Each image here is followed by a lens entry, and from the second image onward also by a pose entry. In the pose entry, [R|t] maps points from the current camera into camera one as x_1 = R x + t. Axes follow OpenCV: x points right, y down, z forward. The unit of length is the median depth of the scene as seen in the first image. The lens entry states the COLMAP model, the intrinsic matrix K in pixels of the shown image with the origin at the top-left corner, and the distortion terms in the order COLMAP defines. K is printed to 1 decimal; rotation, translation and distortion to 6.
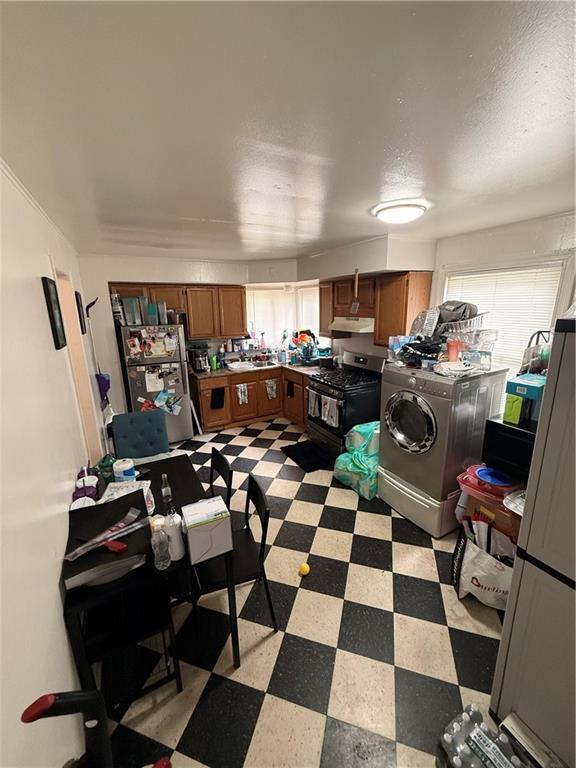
lens RADIAL K [[307.5, 0, 286.4], [0, 307.5, 382.3], [0, 0, 1]] dist [-0.004086, 0.000183]
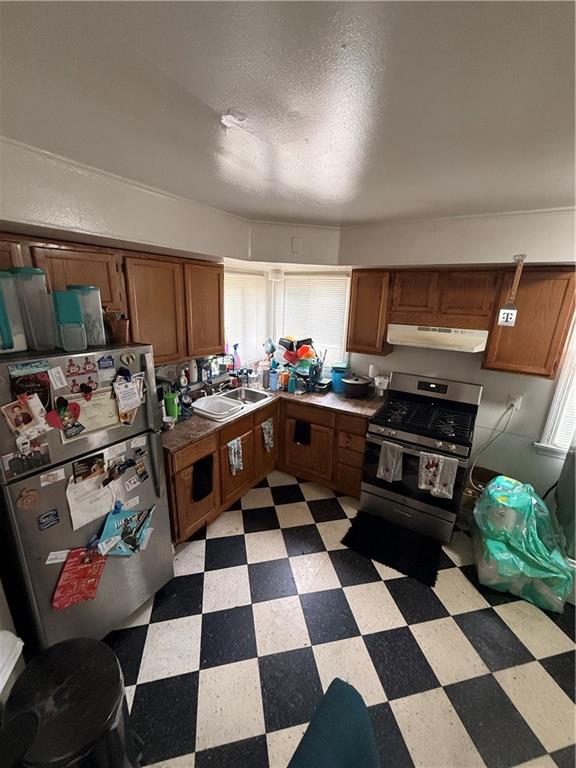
lens RADIAL K [[307.5, 0, 288.8], [0, 307.5, 382.5], [0, 0, 1]] dist [-0.004086, 0.000183]
pose [[0.866028, -0.094998, 0.490888, -0.358670], [0.078760, 0.995447, 0.053692, -0.133735], [-0.493753, -0.007837, 0.869567, 0.502919]]
